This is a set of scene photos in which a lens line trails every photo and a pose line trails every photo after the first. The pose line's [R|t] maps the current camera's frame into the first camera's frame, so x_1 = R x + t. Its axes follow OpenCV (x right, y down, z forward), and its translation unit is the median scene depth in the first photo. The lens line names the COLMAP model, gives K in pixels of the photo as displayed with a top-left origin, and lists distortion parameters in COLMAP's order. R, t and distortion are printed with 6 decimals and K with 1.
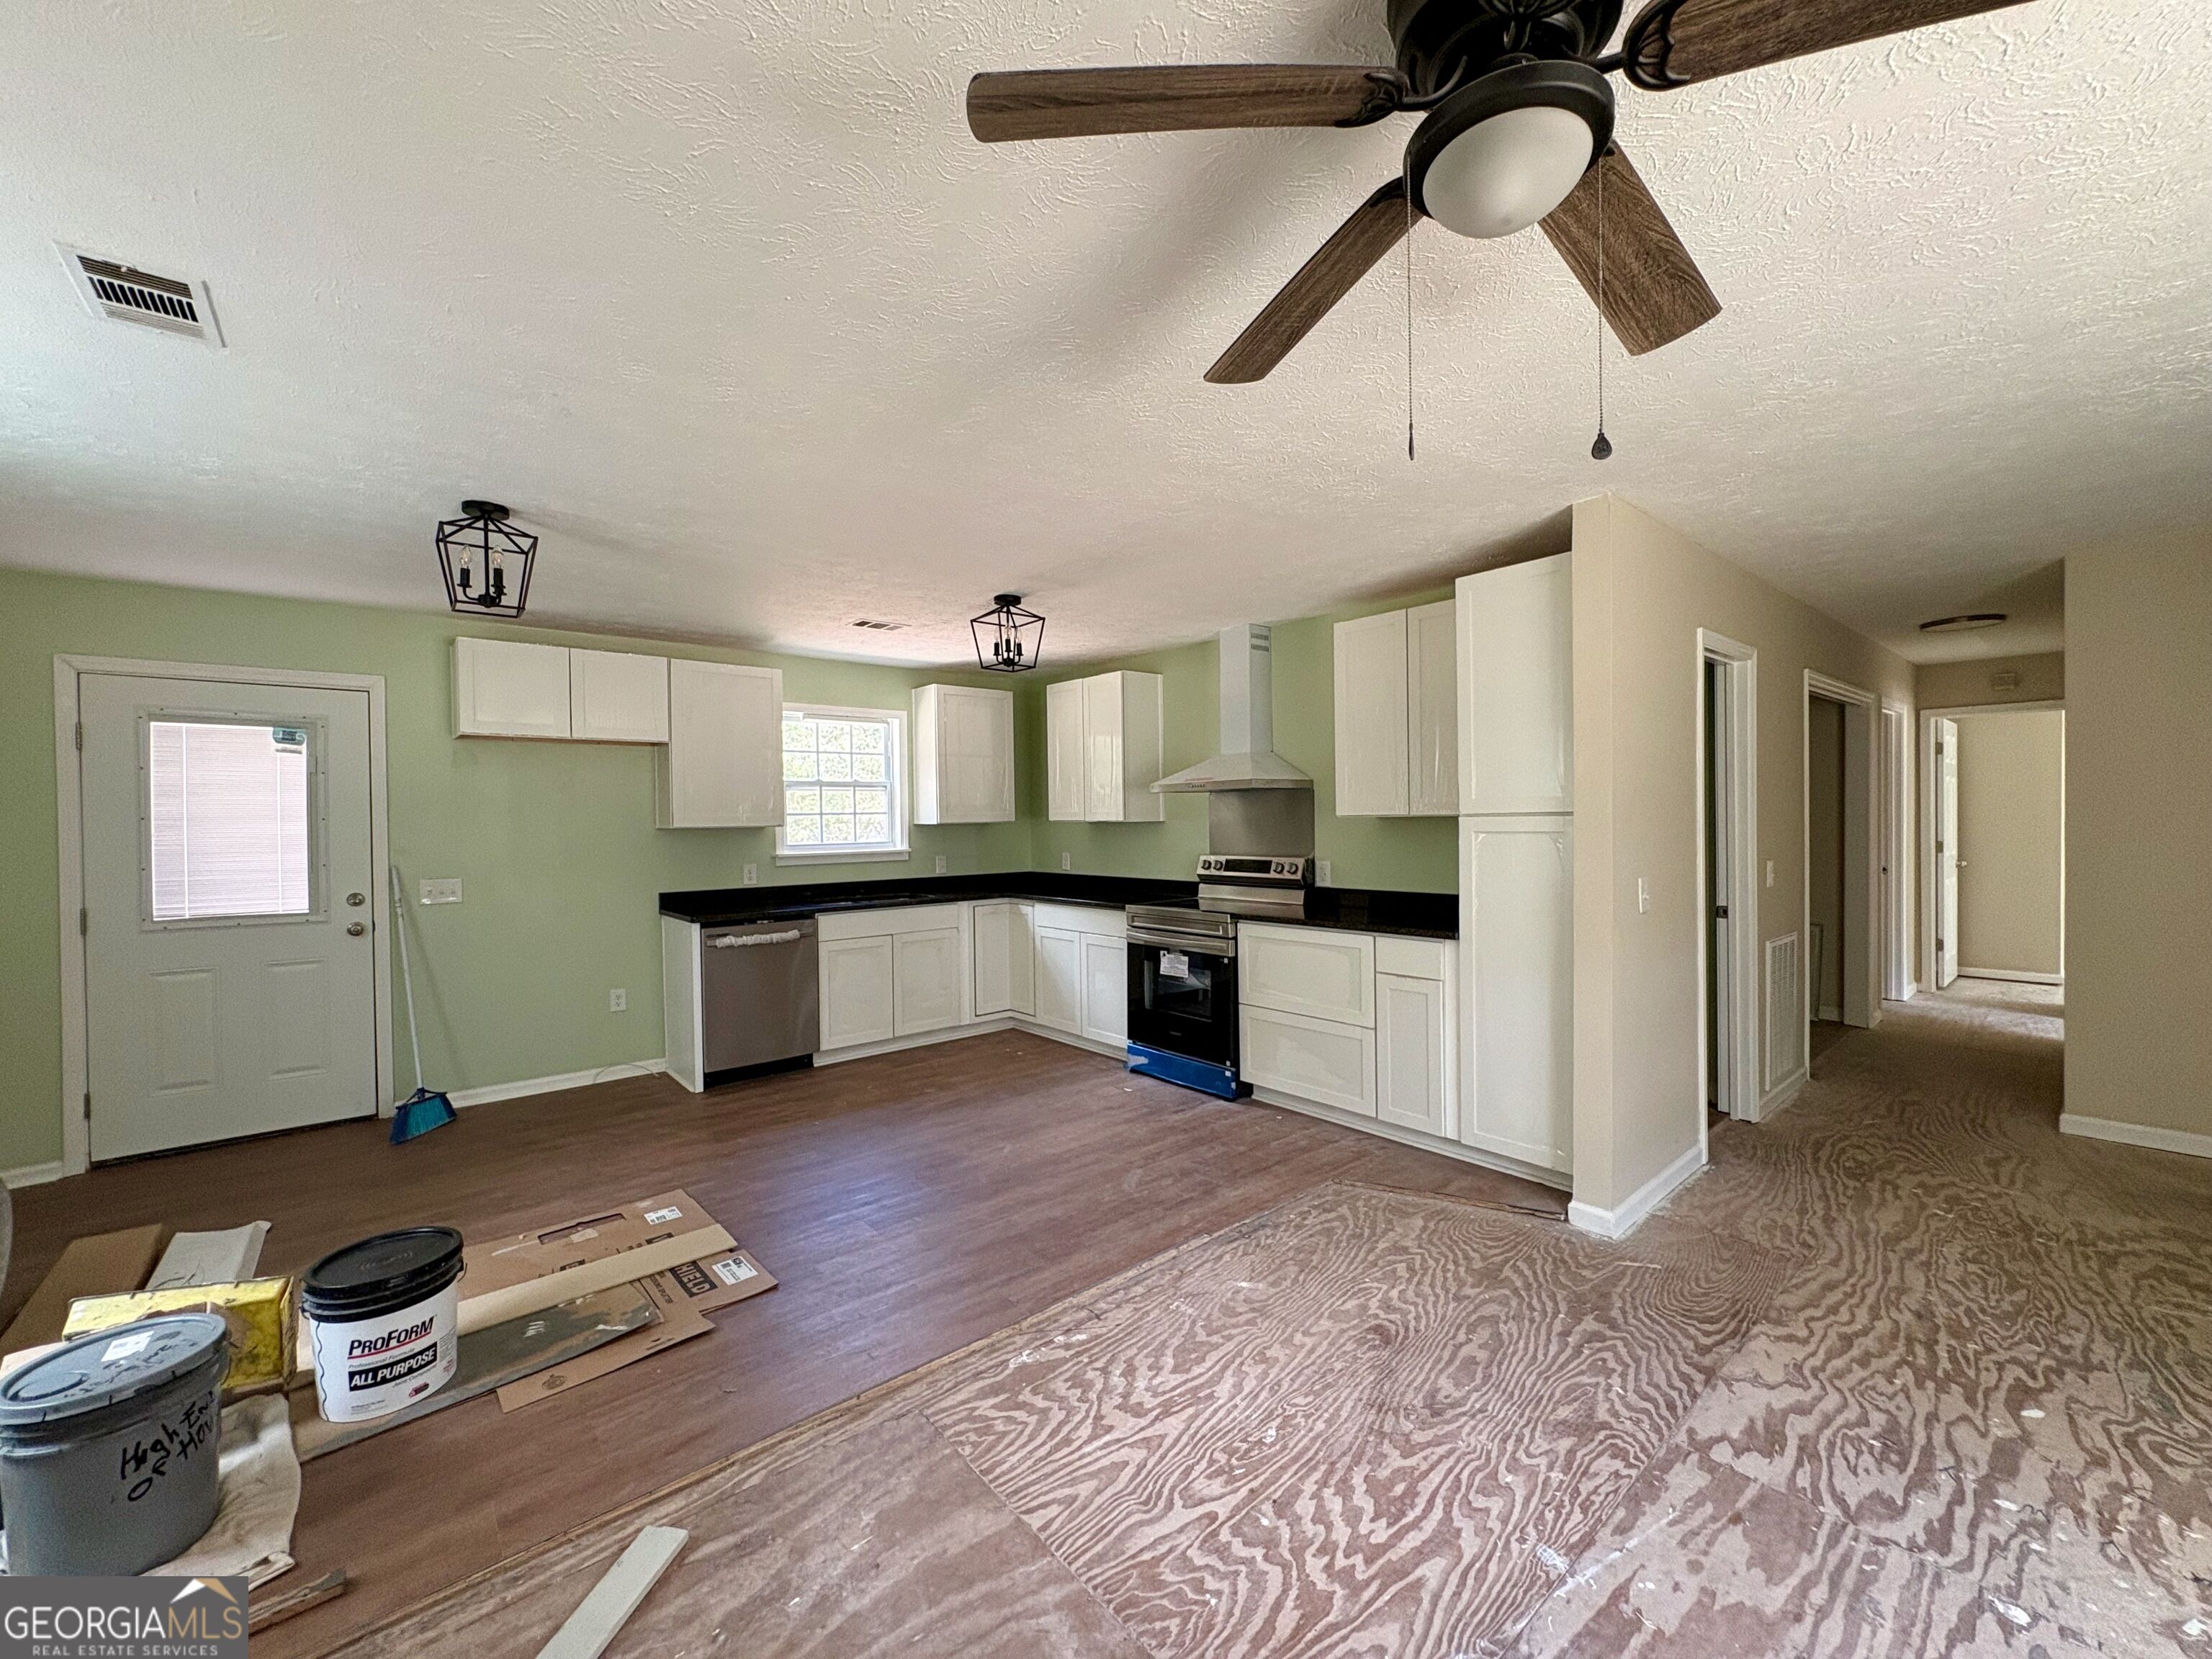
lens RADIAL K [[885.9, 0, 1106.0], [0, 885.9, 829.5], [0, 0, 1]] dist [0.000538, 0.000063]
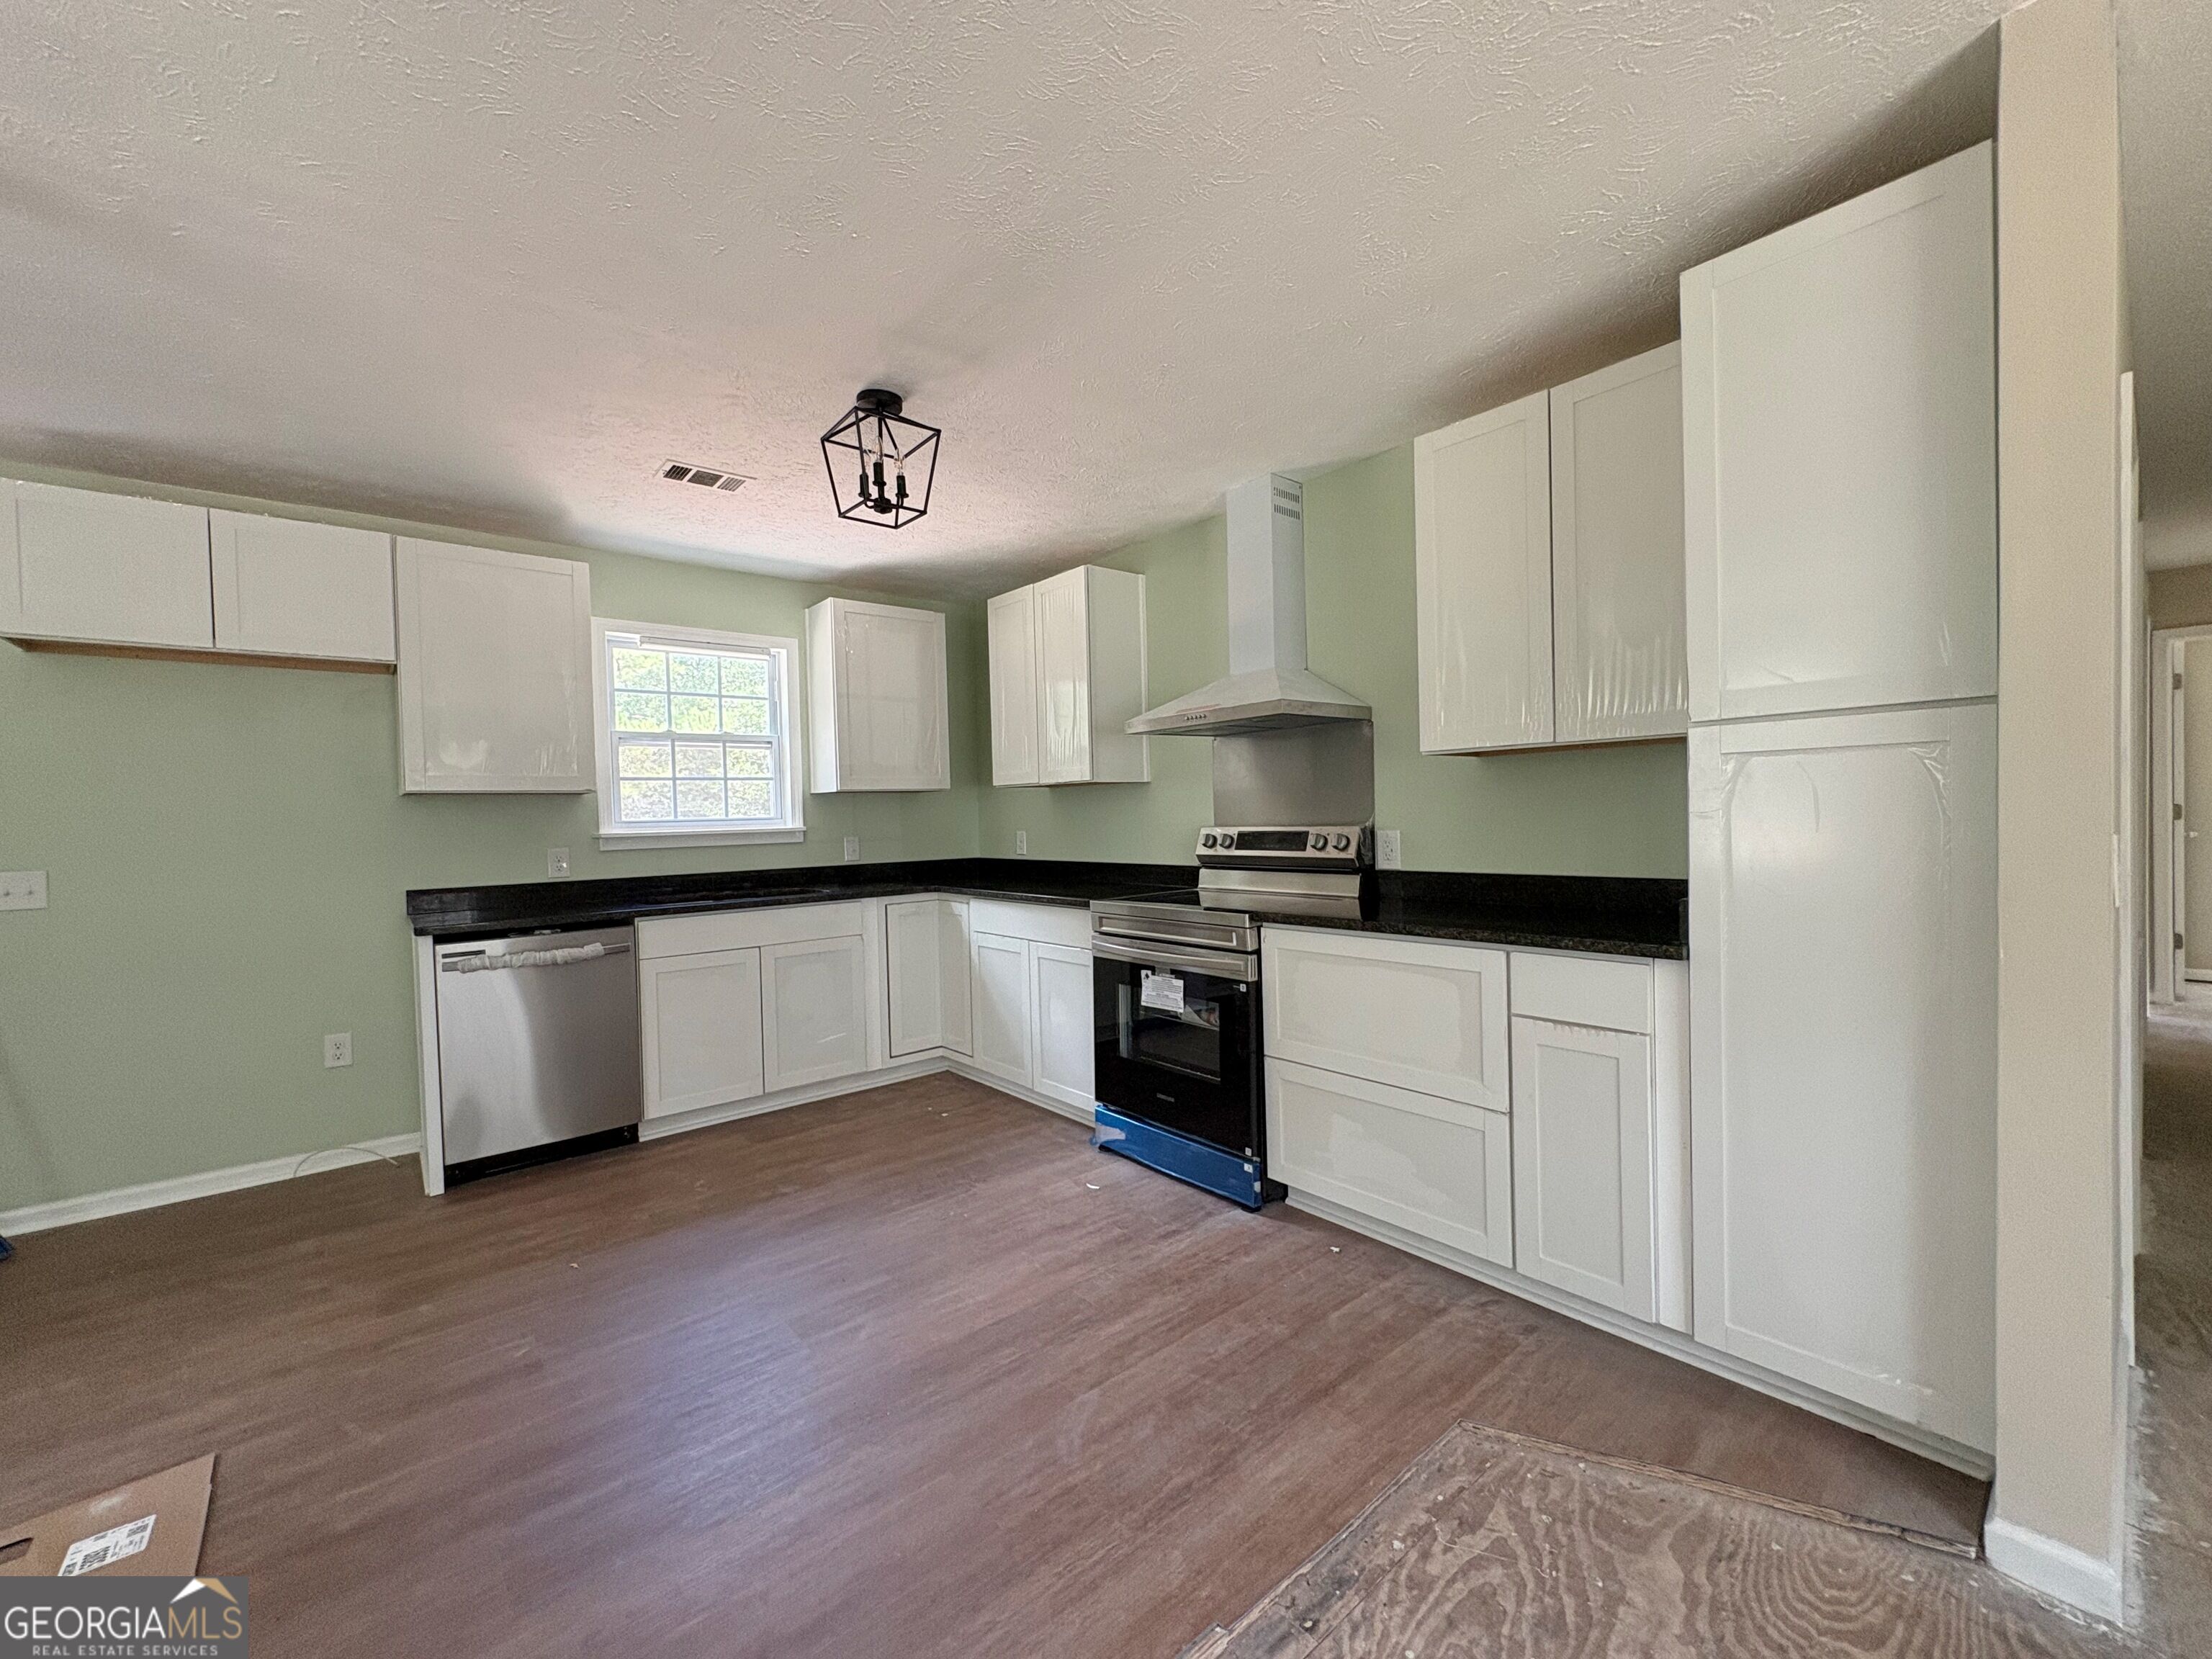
lens RADIAL K [[885.9, 0, 1106.0], [0, 885.9, 829.5], [0, 0, 1]] dist [0.000538, 0.000063]
pose [[0.999936, -0.011173, -0.001725, 0.037233], [0.011184, 0.999915, 0.006689, 0.028055], [0.001651, -0.006708, 0.999976, 0.342594]]
